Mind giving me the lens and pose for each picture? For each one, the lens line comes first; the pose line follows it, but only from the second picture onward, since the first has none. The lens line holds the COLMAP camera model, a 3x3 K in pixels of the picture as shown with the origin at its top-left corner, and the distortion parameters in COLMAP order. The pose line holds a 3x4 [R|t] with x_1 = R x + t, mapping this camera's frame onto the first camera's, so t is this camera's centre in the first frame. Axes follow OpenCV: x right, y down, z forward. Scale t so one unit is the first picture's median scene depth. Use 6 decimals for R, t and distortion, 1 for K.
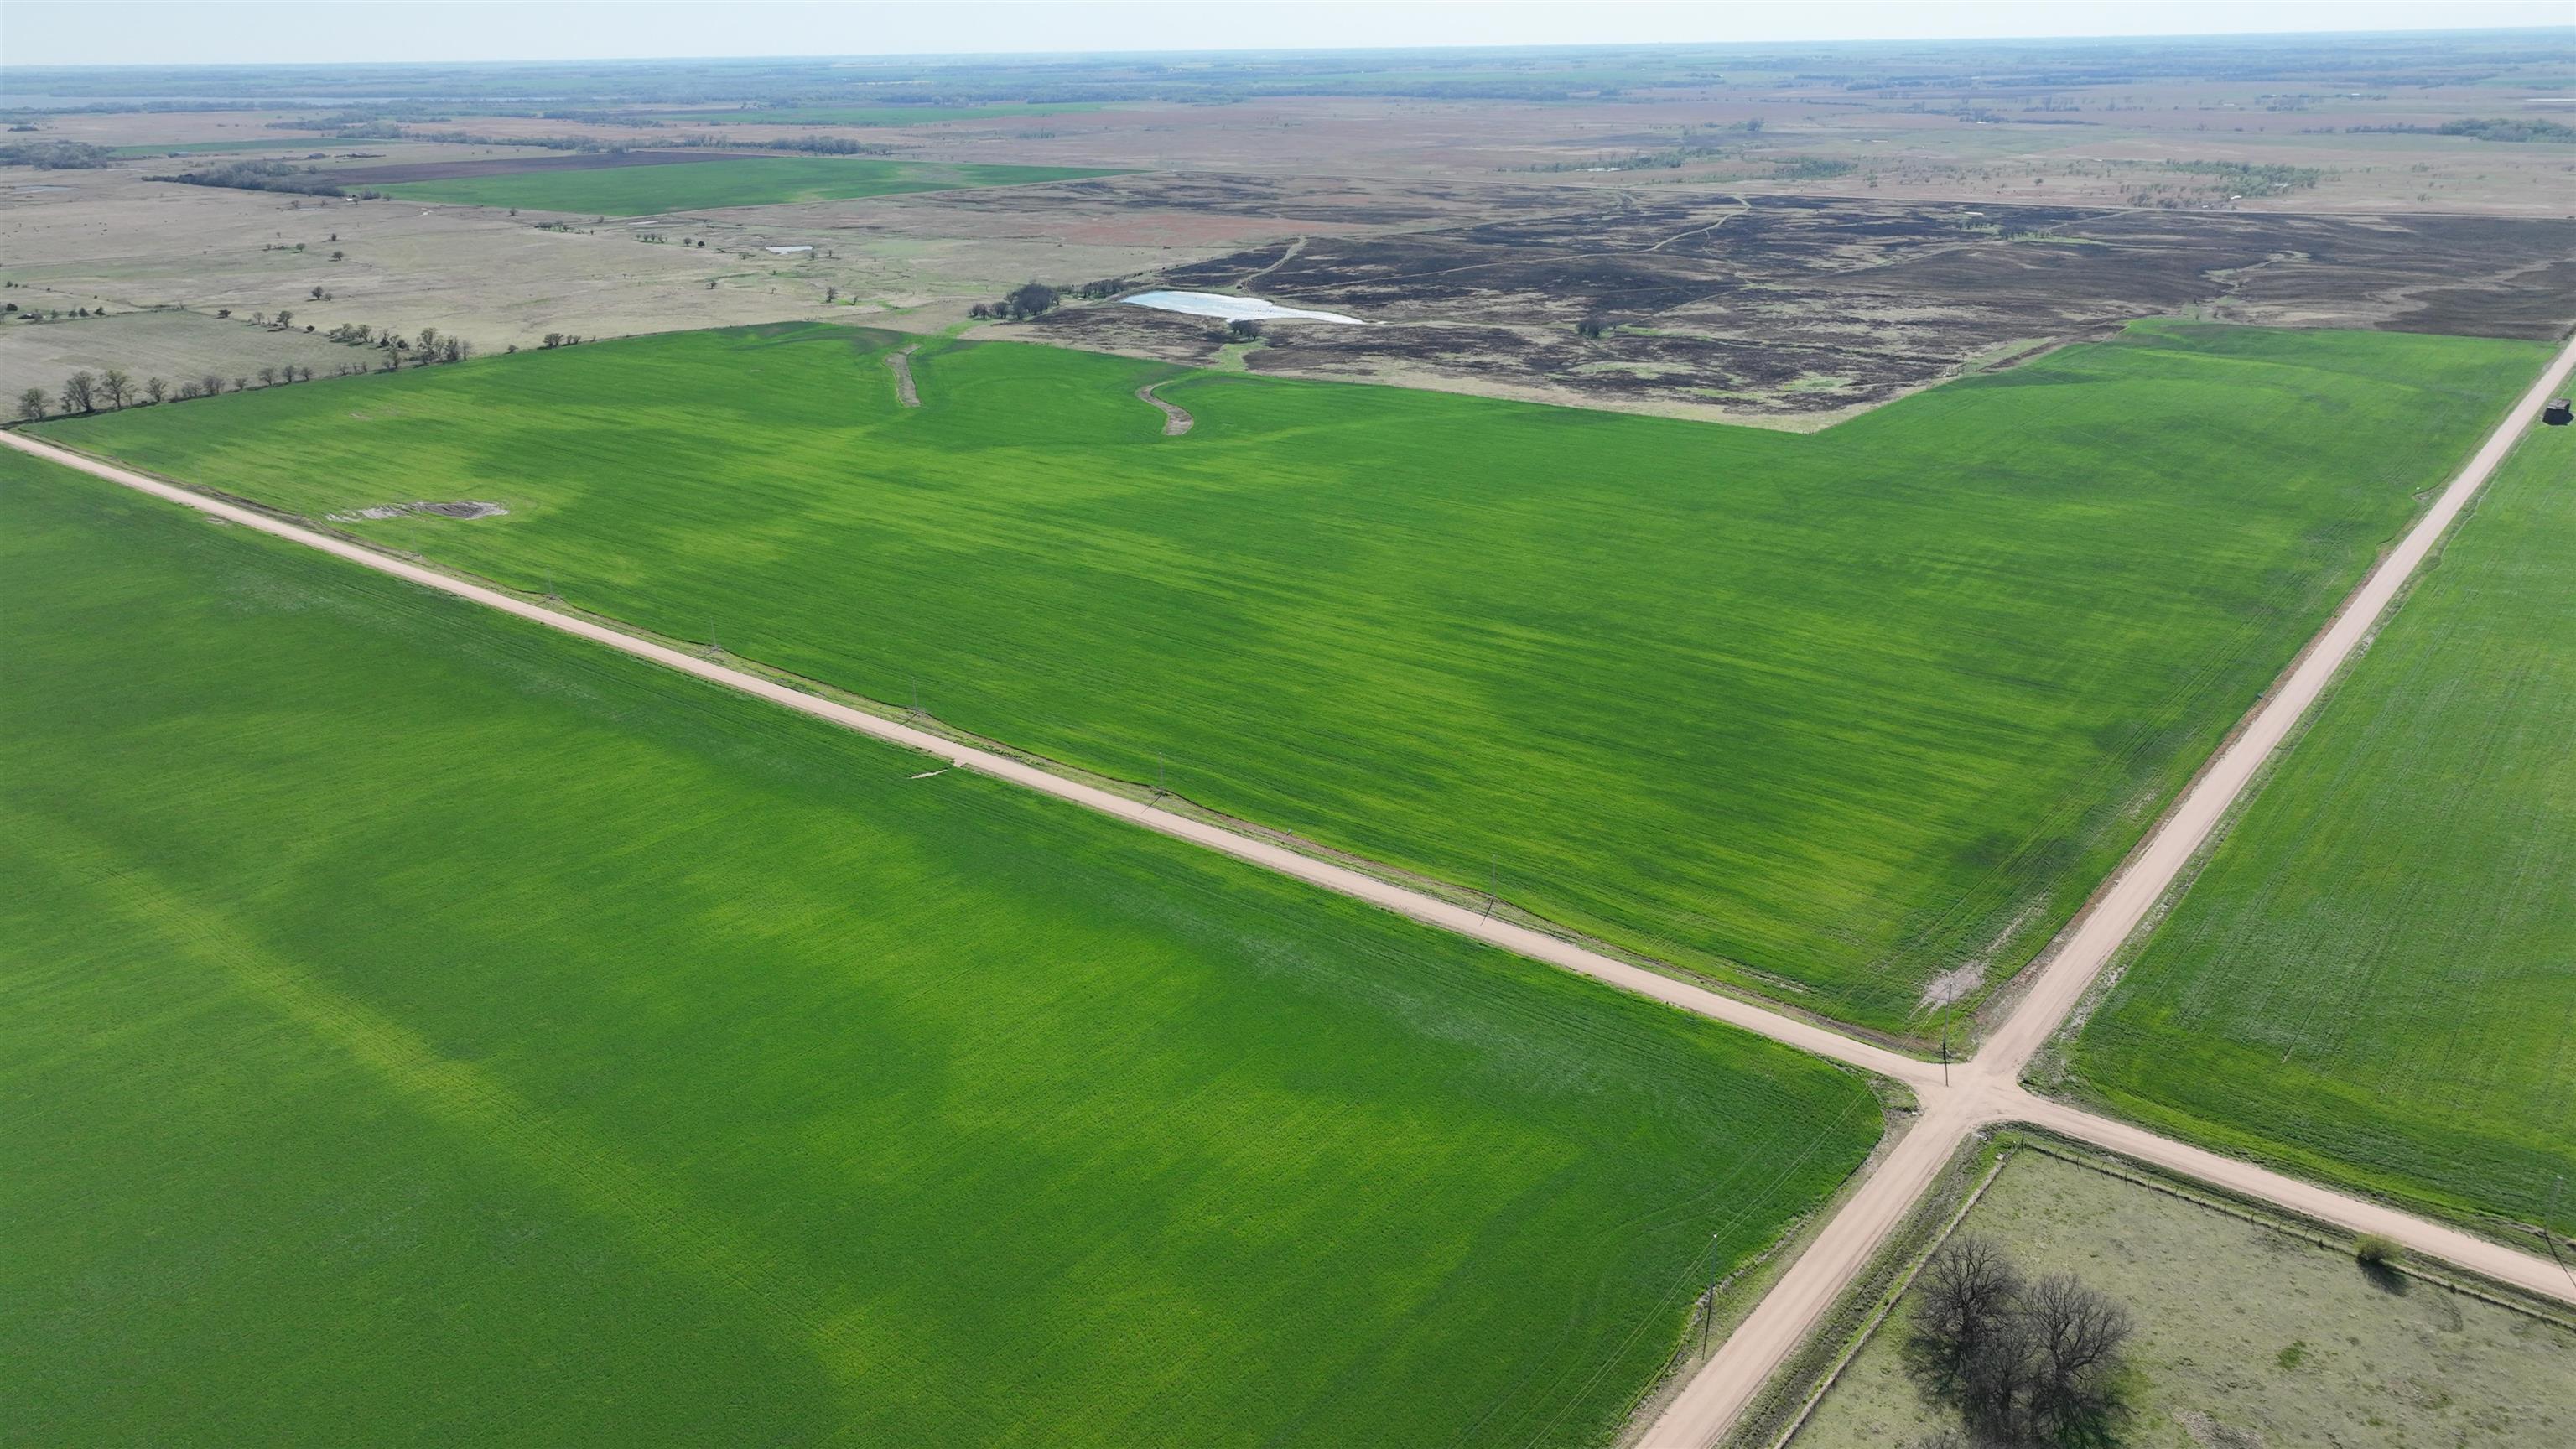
lens RADIAL K [[1811.7, 0, 1299.7], [0, 1811.7, 724.1], [0, 0, 1]] dist [-0.000774, 0.019934]
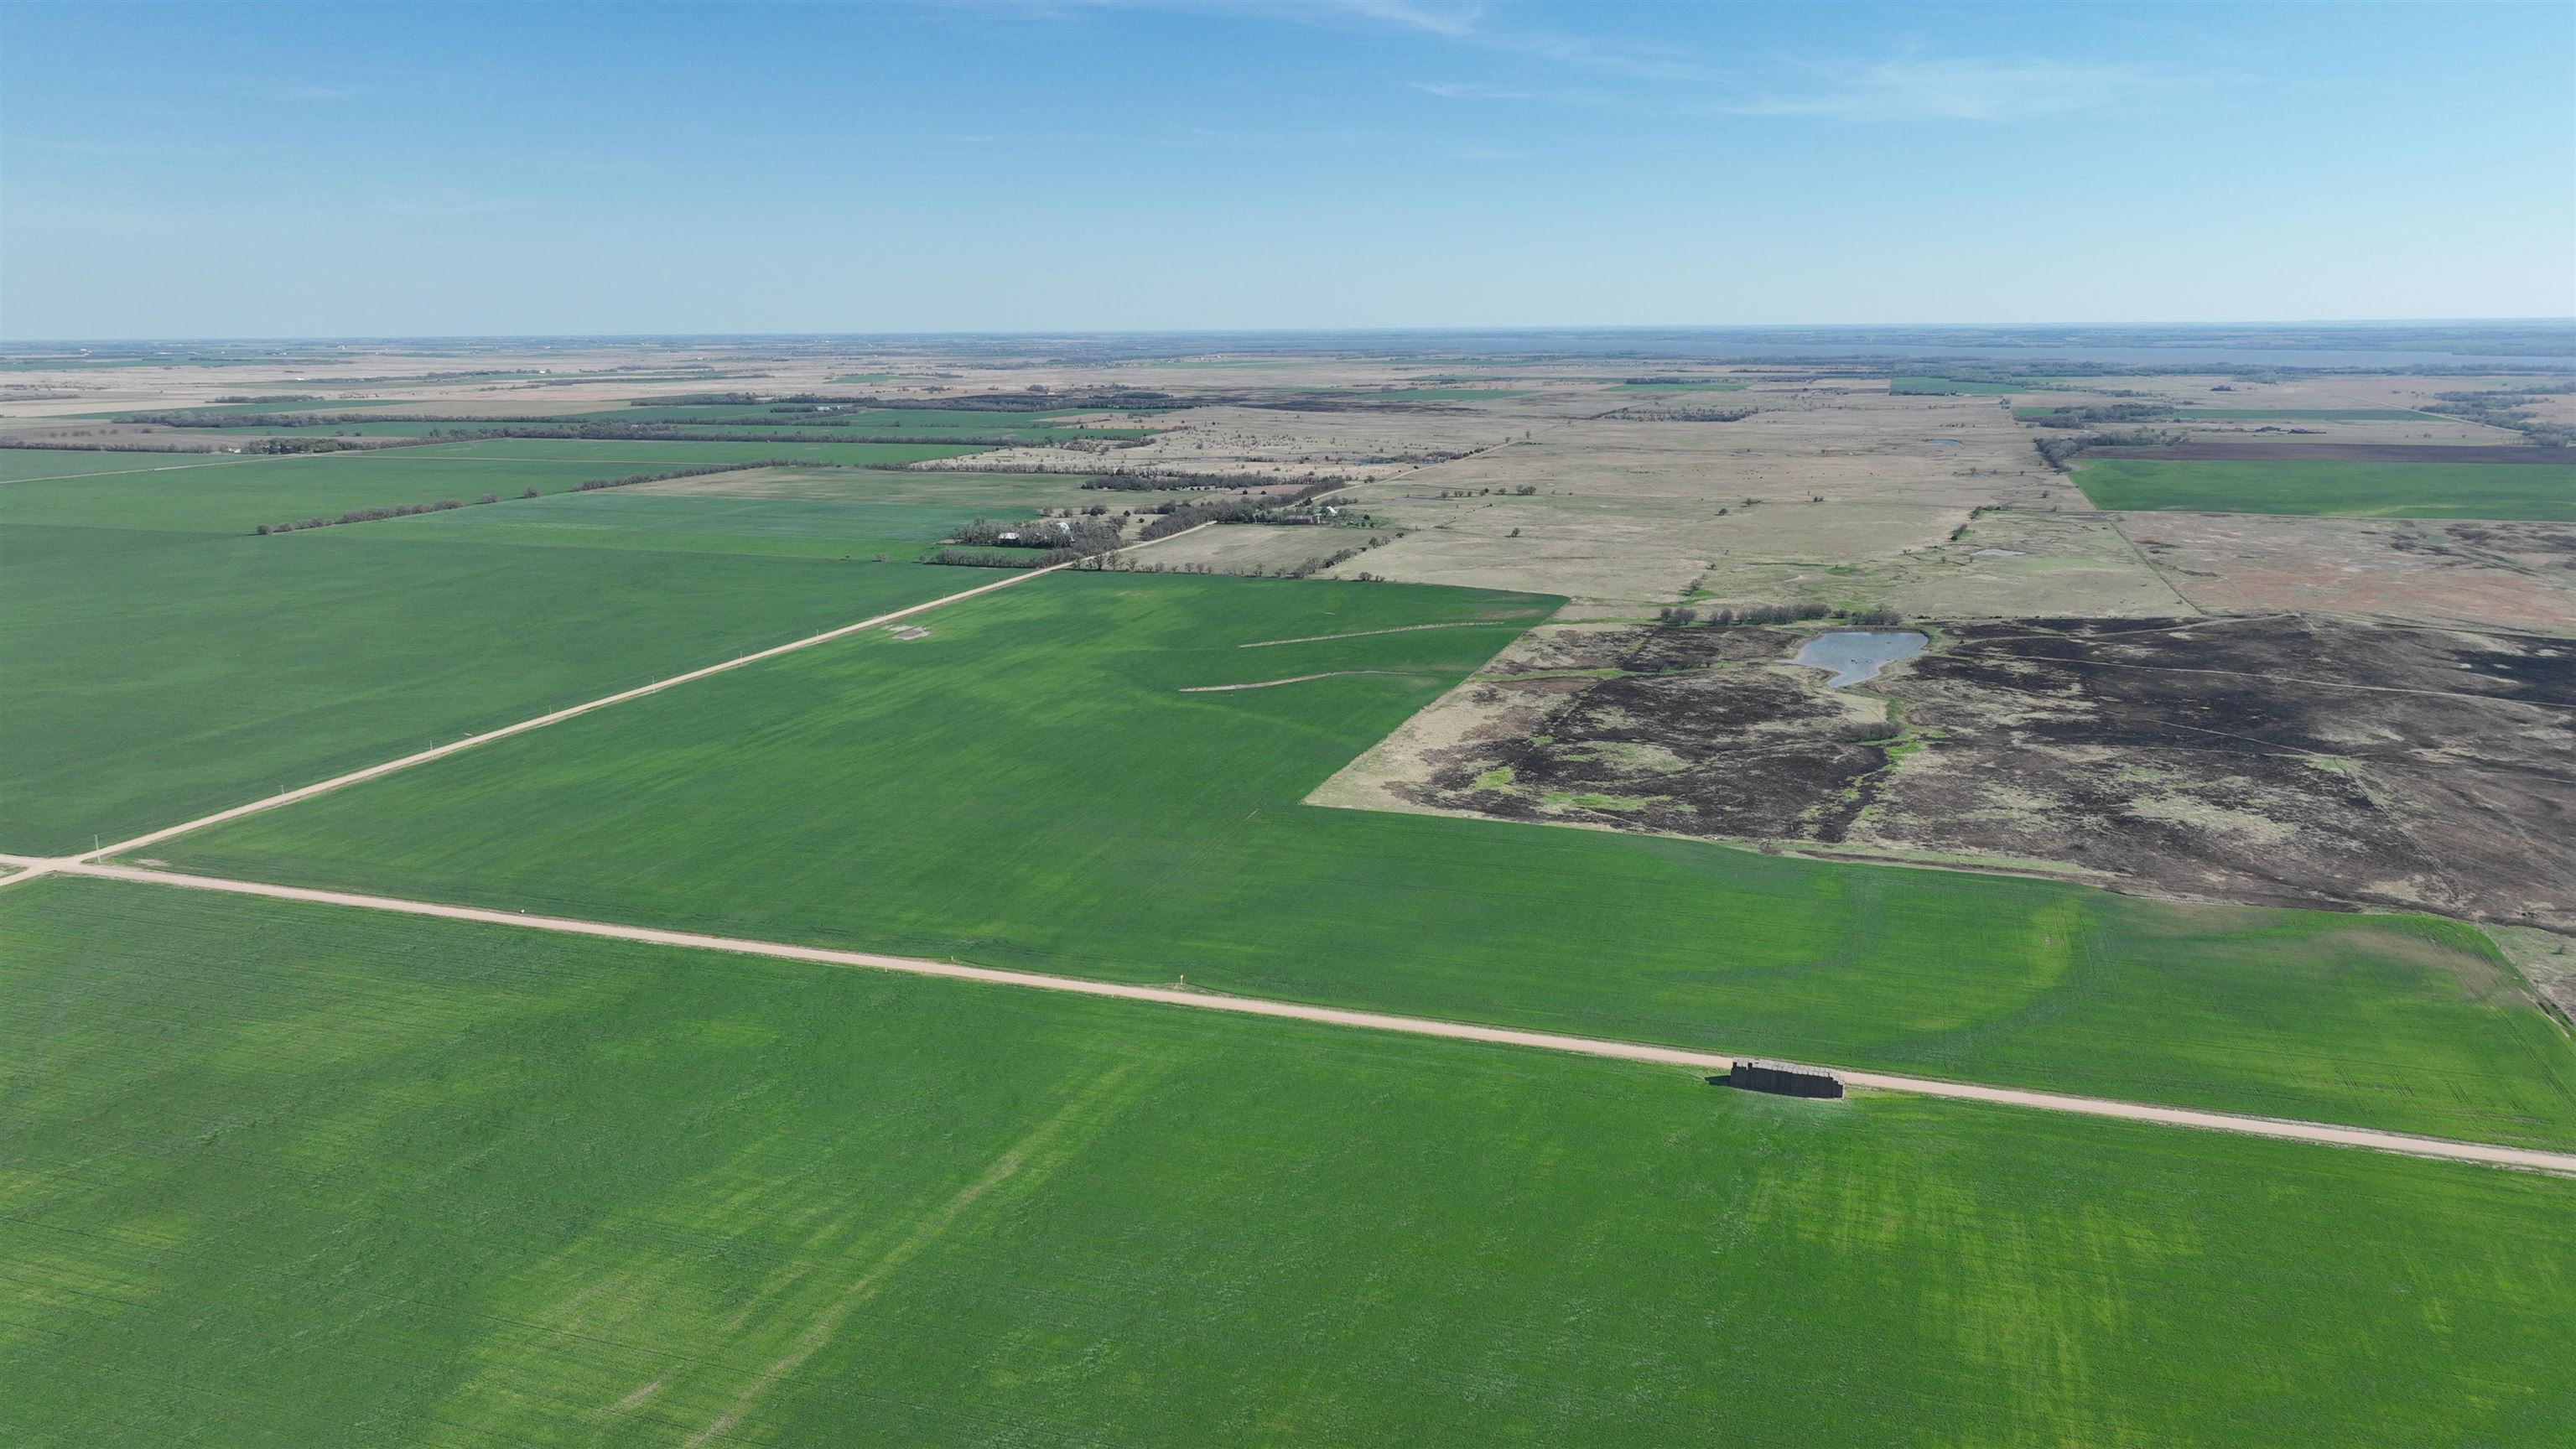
lens RADIAL K [[1793.6, 0, 1299.5], [0, 1793.6, 797.2], [0, 0, 1]] dist [-0.004566, 0.029617]
pose [[0.343254, 0.254964, -0.903974, 1.575928], [-0.329811, 0.933882, 0.138165, -0.394993], [0.879433, 0.250715, 0.404649, 0.730043]]
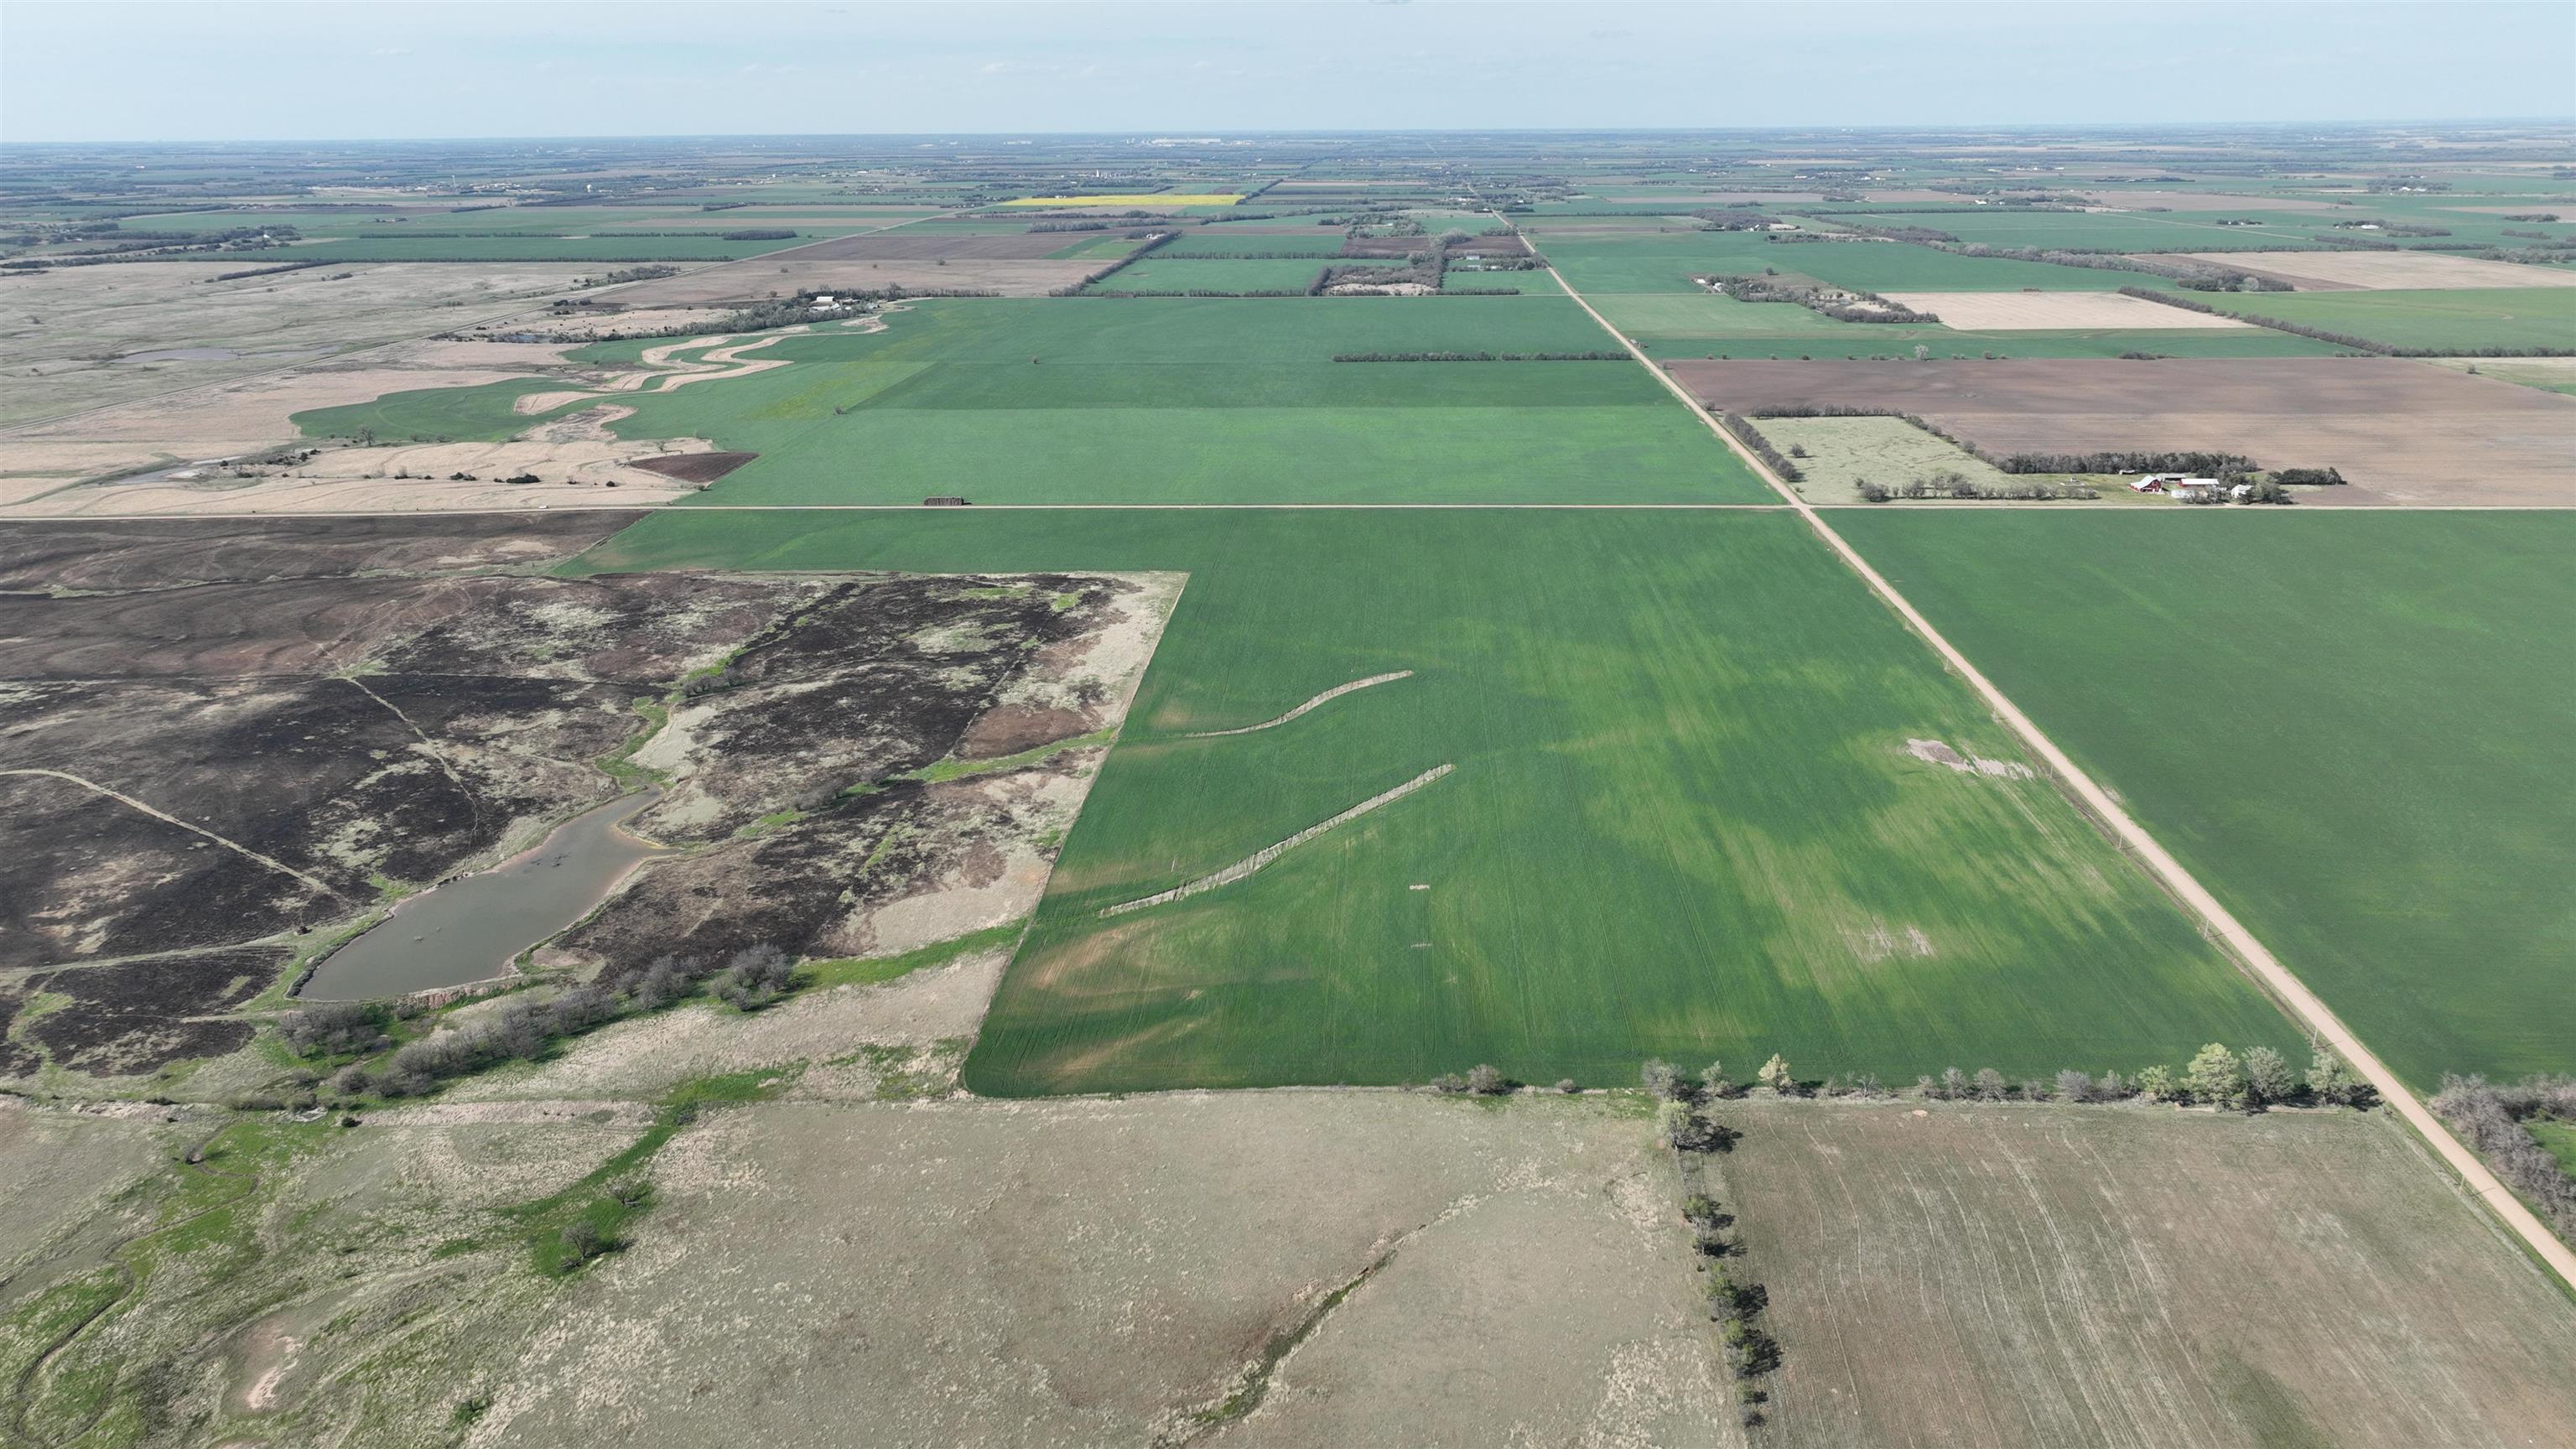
lens RADIAL K [[1775.8, 0, 1301.1], [0, 1775.8, 810.6], [0, 0, 1]] dist [0.003059, 0.007046]
pose [[-0.581418, -0.278582, 0.764425, -1.338935], [0.304356, 0.796864, 0.521896, -1.005483], [-0.754533, 0.536097, -0.378523, 2.093124]]
